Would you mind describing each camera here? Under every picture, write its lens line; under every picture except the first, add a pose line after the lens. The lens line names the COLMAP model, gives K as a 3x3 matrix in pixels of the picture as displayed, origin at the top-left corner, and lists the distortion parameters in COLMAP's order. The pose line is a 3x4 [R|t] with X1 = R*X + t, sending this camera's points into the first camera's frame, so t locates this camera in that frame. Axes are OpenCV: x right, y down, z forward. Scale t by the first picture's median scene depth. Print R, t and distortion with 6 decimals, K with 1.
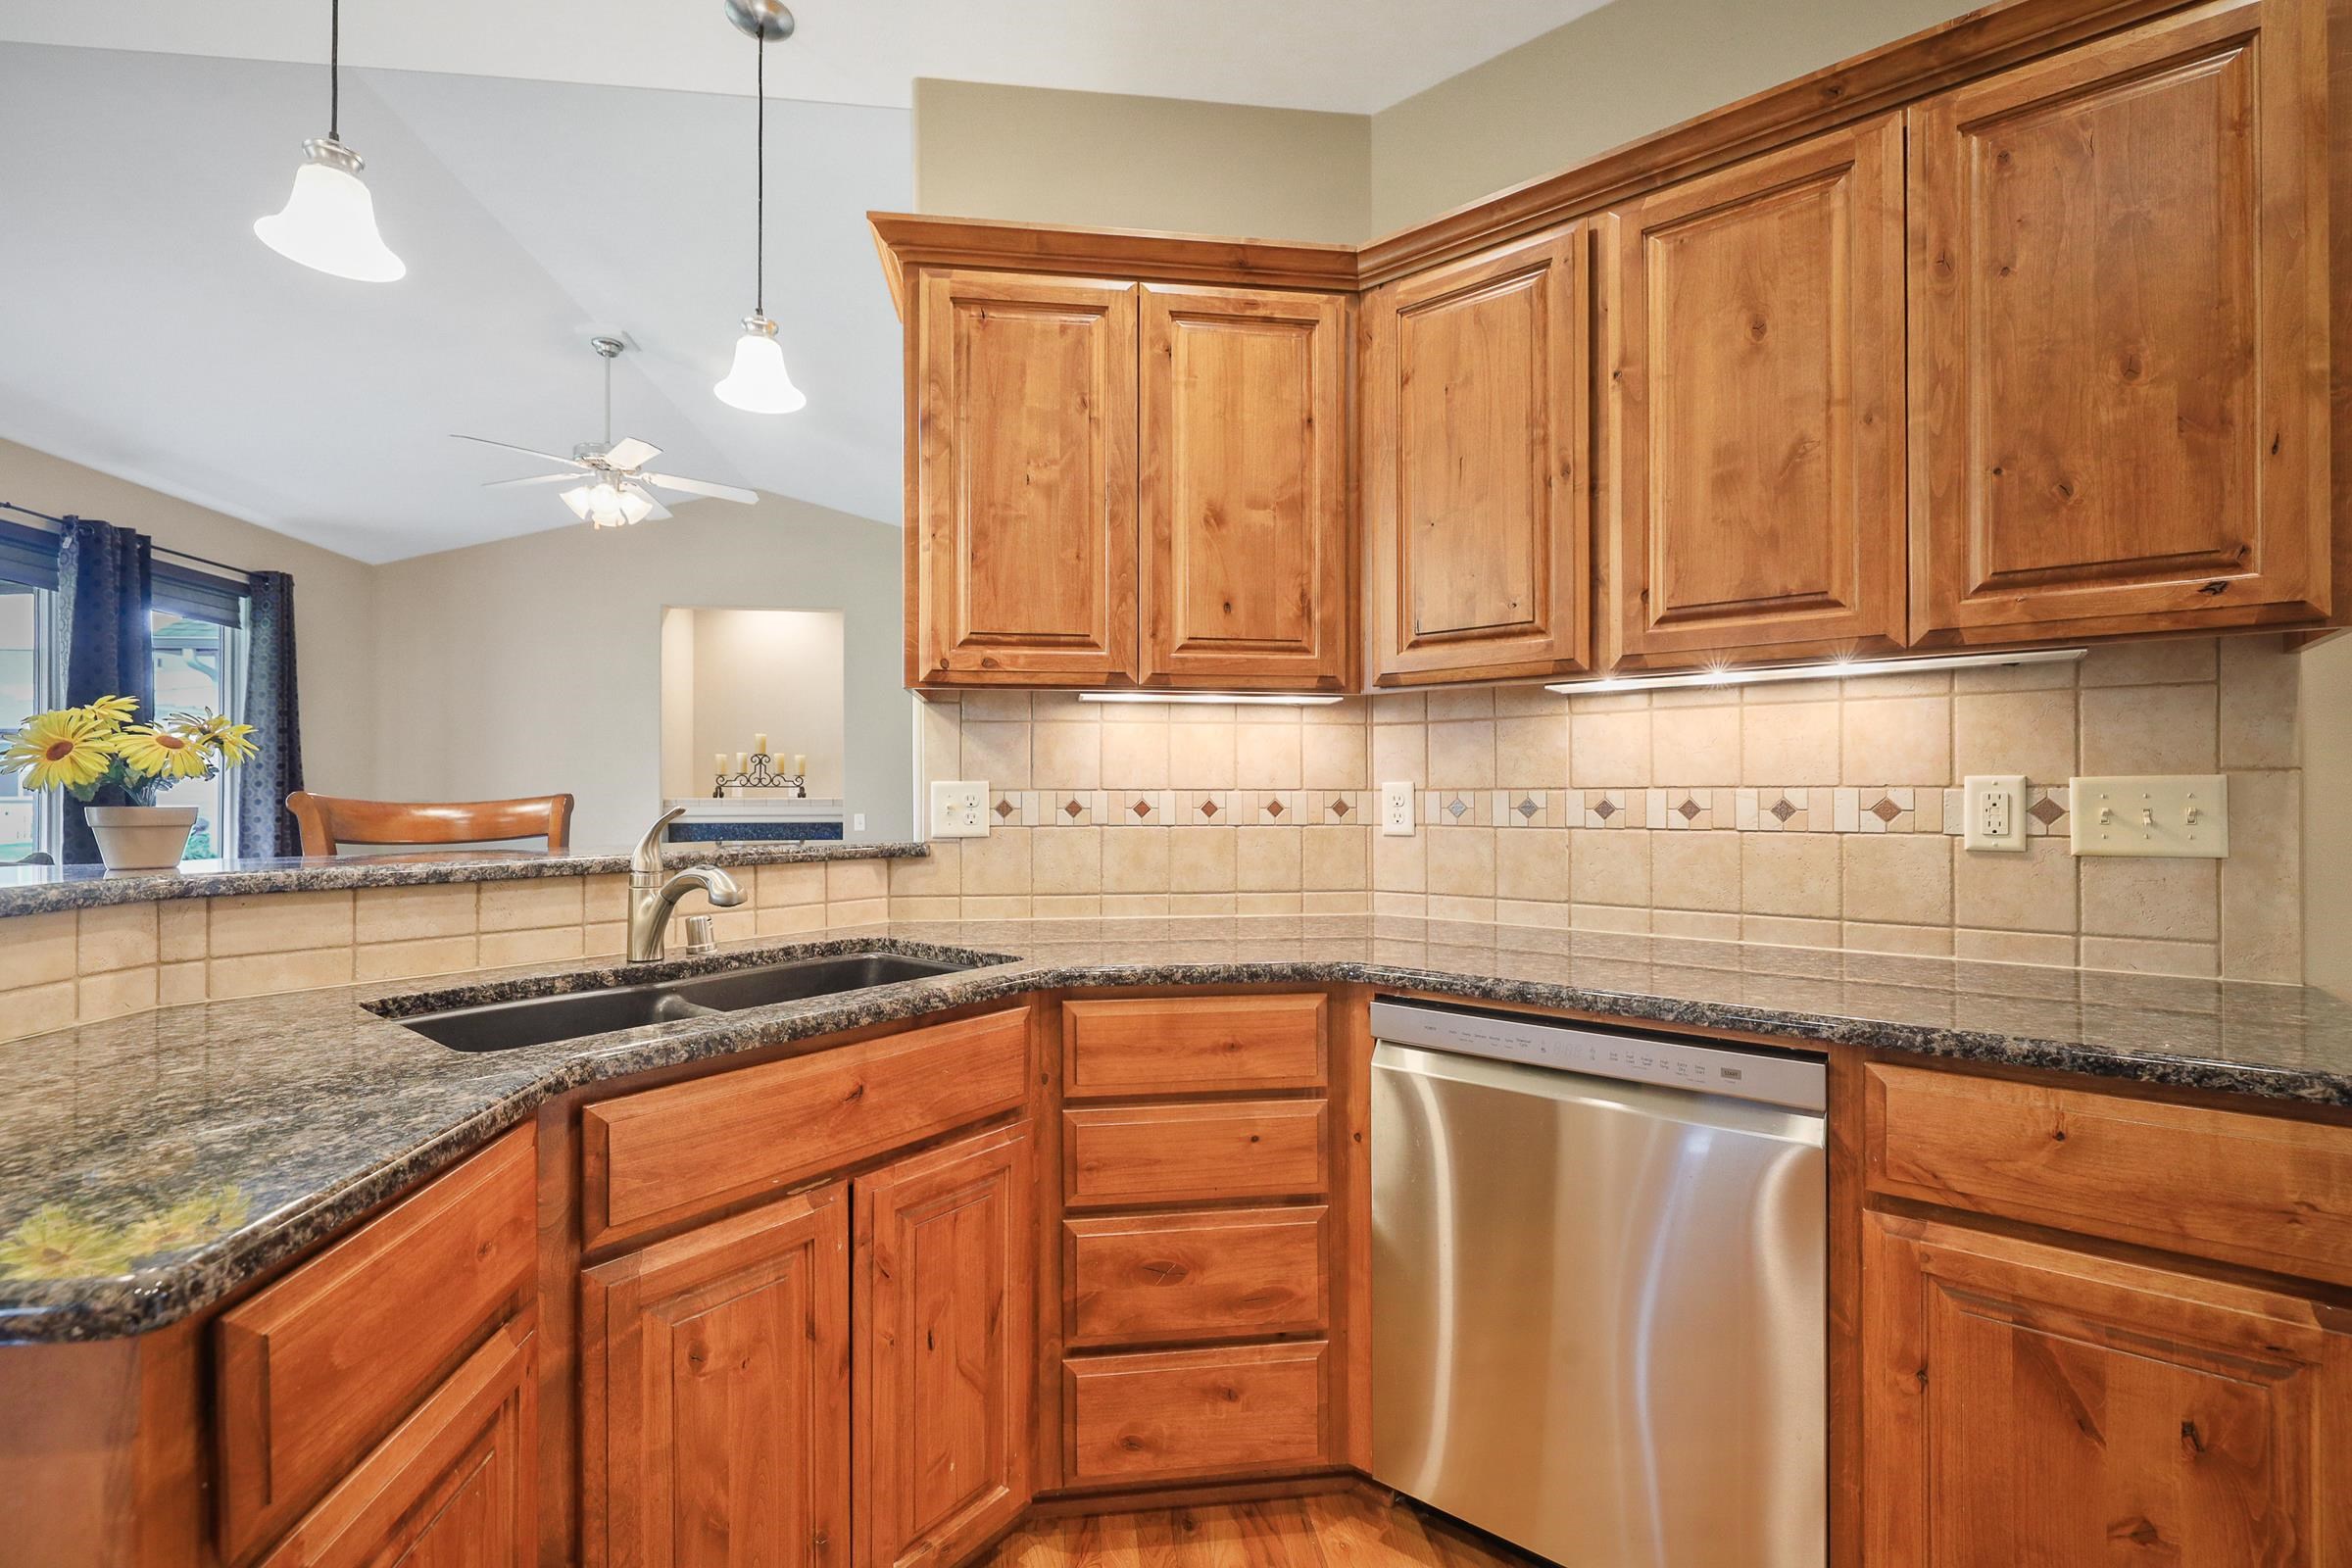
lens RADIAL K [[986.8, 0, 1177.2], [0, 986.8, 794.3], [0, 0, 1]] dist [-0.003507, 0.000032]
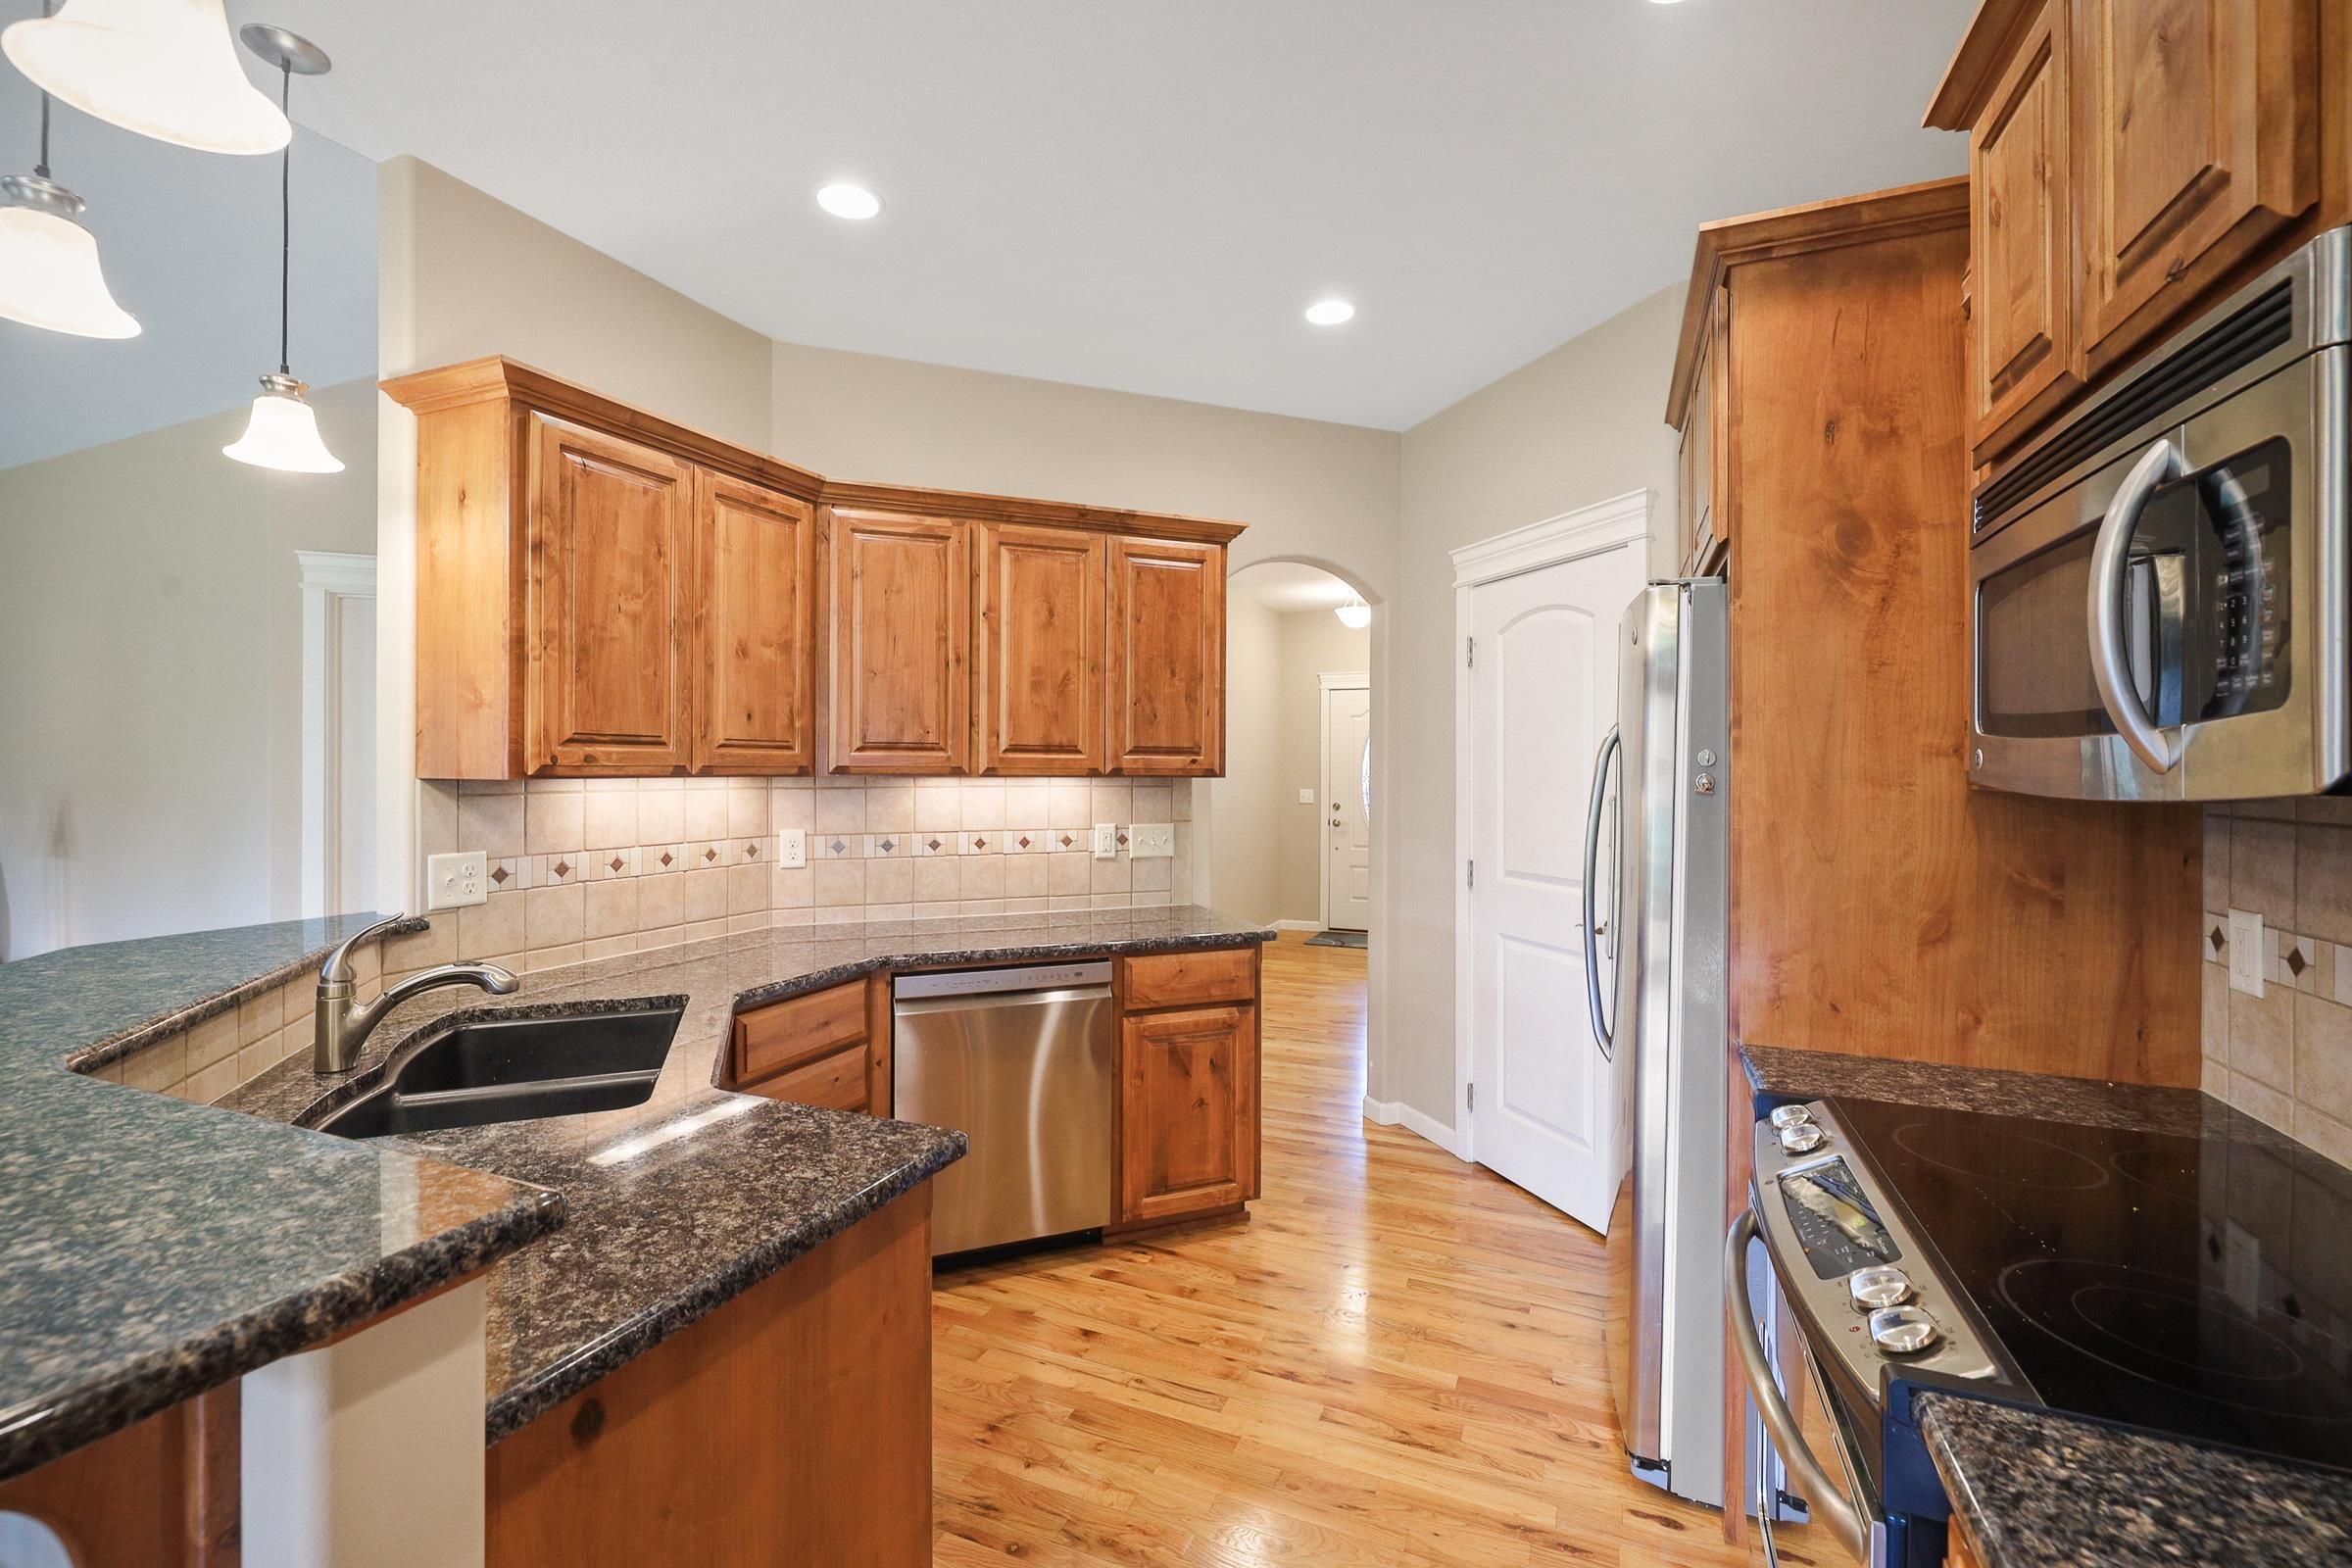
lens RADIAL K [[986.8, 0, 1174.4], [0, 986.8, 769.1], [0, 0, 1]] dist [-0.003507, 0.000032]
pose [[0.503198, 0.001155, 0.864170, -0.863324], [-0.006813, 0.999973, 0.002631, -0.128419], [-0.864144, -0.007212, 0.503192, -0.209999]]
